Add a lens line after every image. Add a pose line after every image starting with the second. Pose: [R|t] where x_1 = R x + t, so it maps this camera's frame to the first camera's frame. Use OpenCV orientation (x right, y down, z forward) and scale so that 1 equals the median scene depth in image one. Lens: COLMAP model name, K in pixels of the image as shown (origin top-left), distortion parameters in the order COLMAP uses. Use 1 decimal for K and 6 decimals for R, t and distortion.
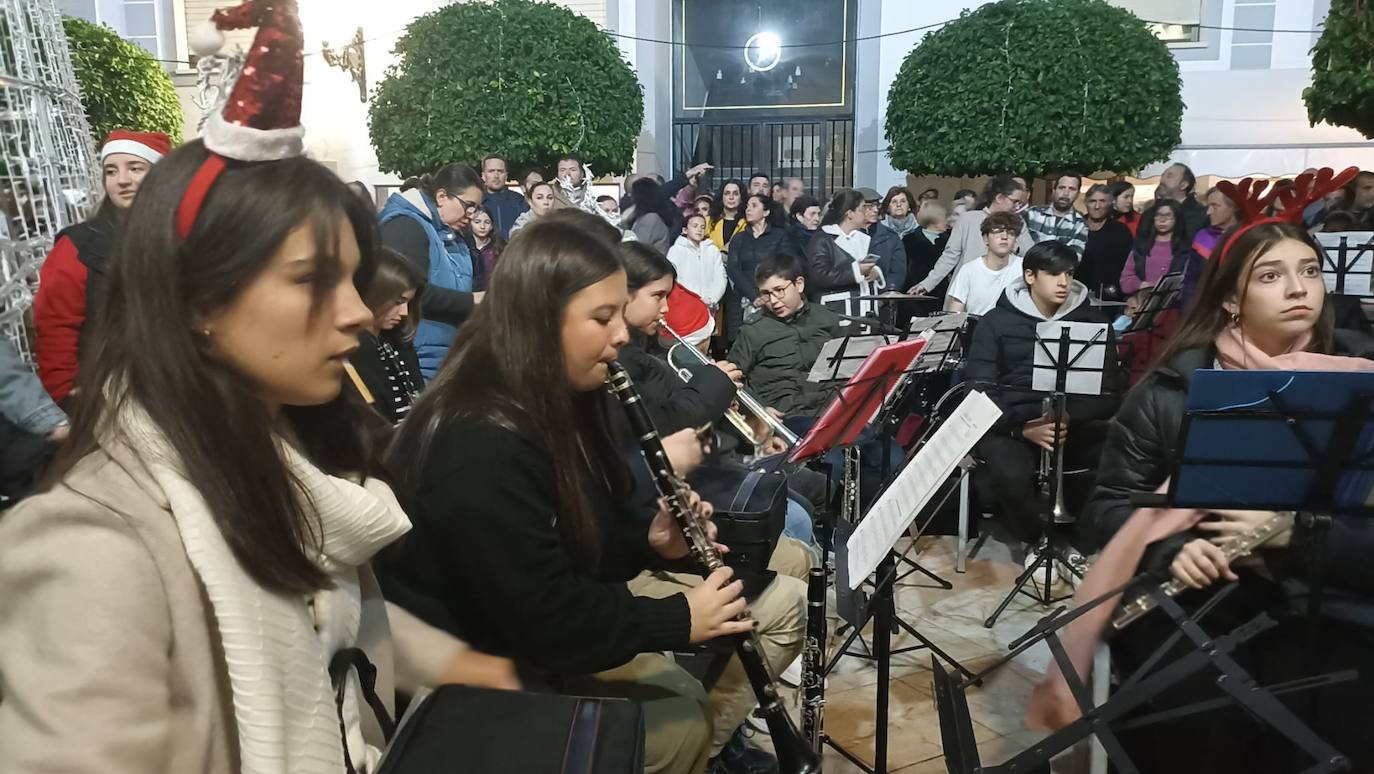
lens RADIAL K [[1008.8, 0, 687.0], [0, 1008.8, 387.0], [0, 0, 1]] dist [0.046981, -0.003693]
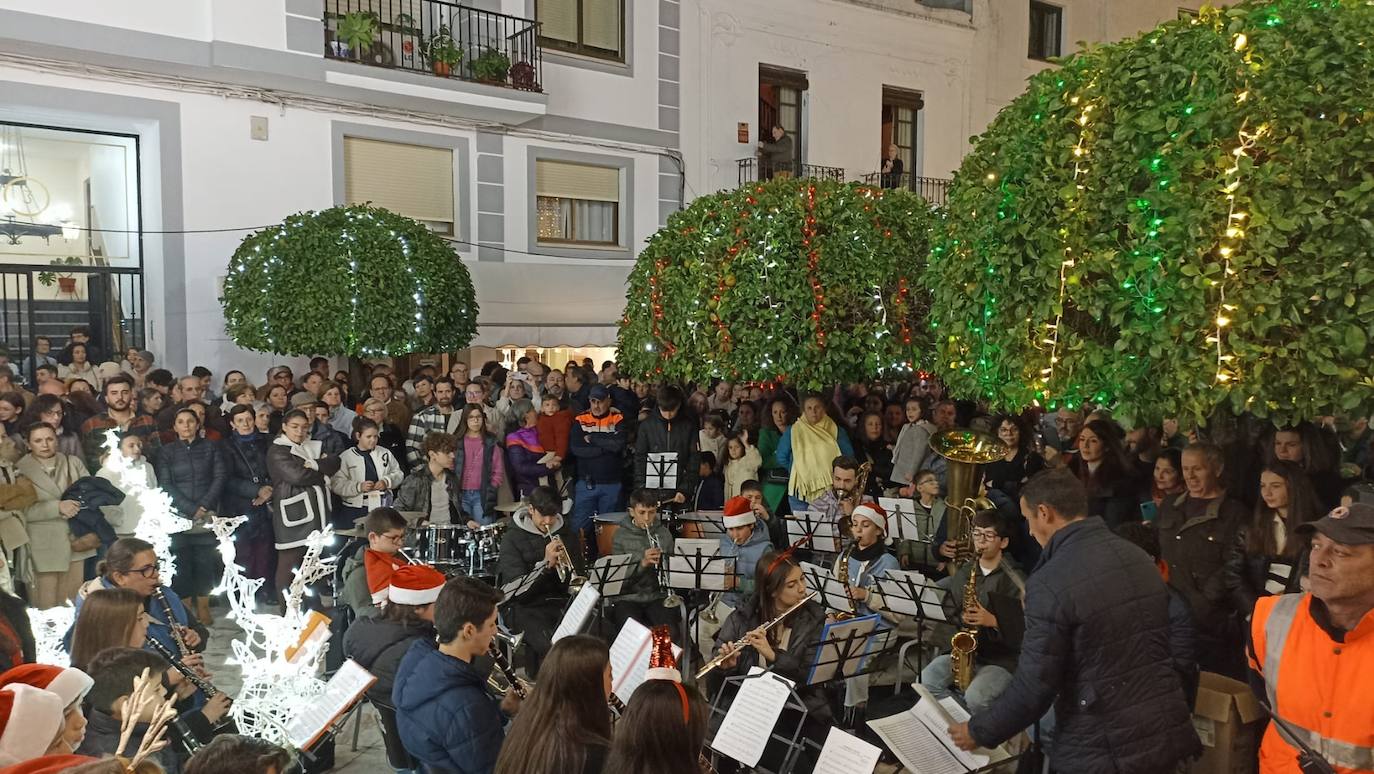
lens RADIAL K [[1008.8, 0, 687.0], [0, 1008.8, 387.0], [0, 0, 1]] dist [0.046981, -0.003693]
pose [[0.712402, -0.040785, 0.700586, -0.246079], [0.097378, 0.994397, -0.041131, -0.093977], [-0.694983, 0.097523, 0.712382, -0.109627]]
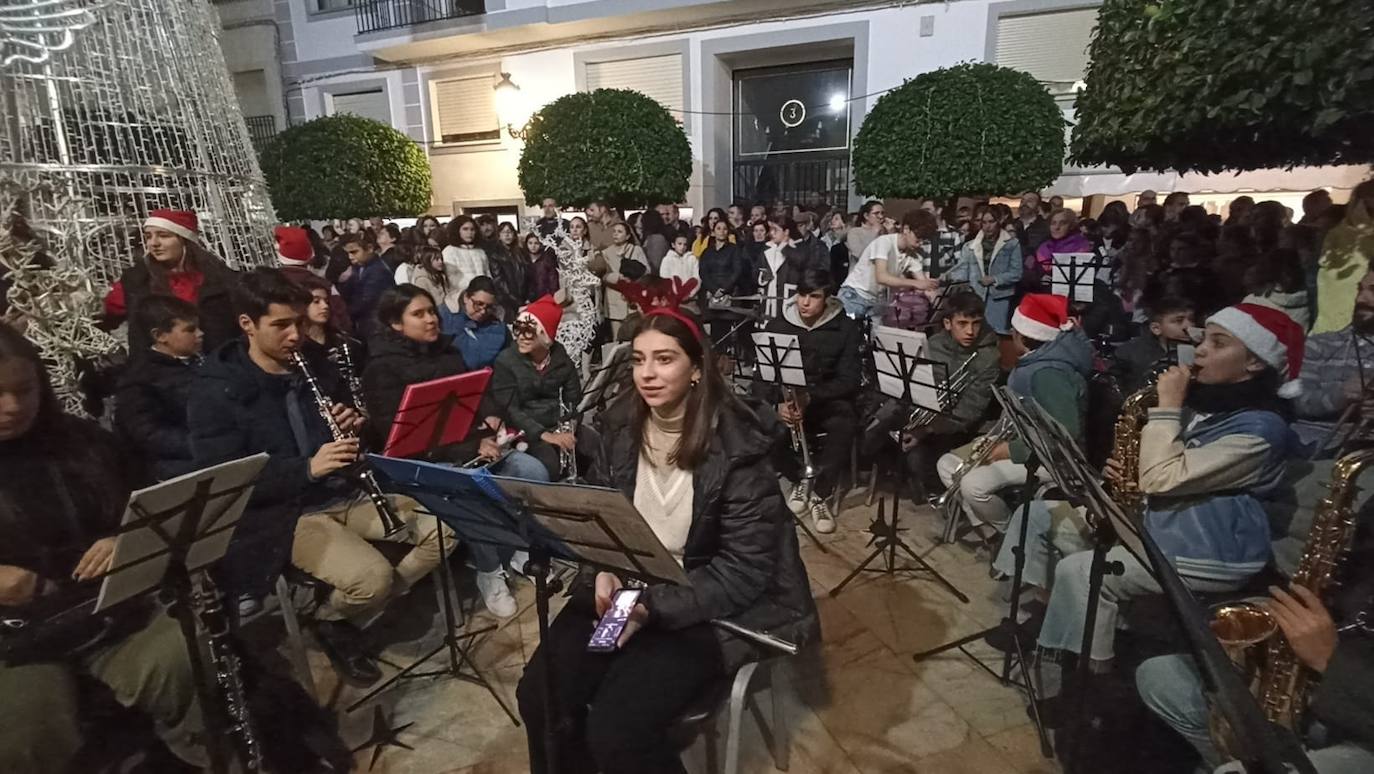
lens RADIAL K [[638.8, 0, 687.0], [0, 638.8, 387.0], [0, 0, 1]] dist [-0.001905, -0.000335]
pose [[0.984209, 0.023070, -0.175498, 0.152447], [-0.007774, 0.996148, 0.087346, -0.024245], [0.176837, -0.084603, 0.980597, 0.052143]]
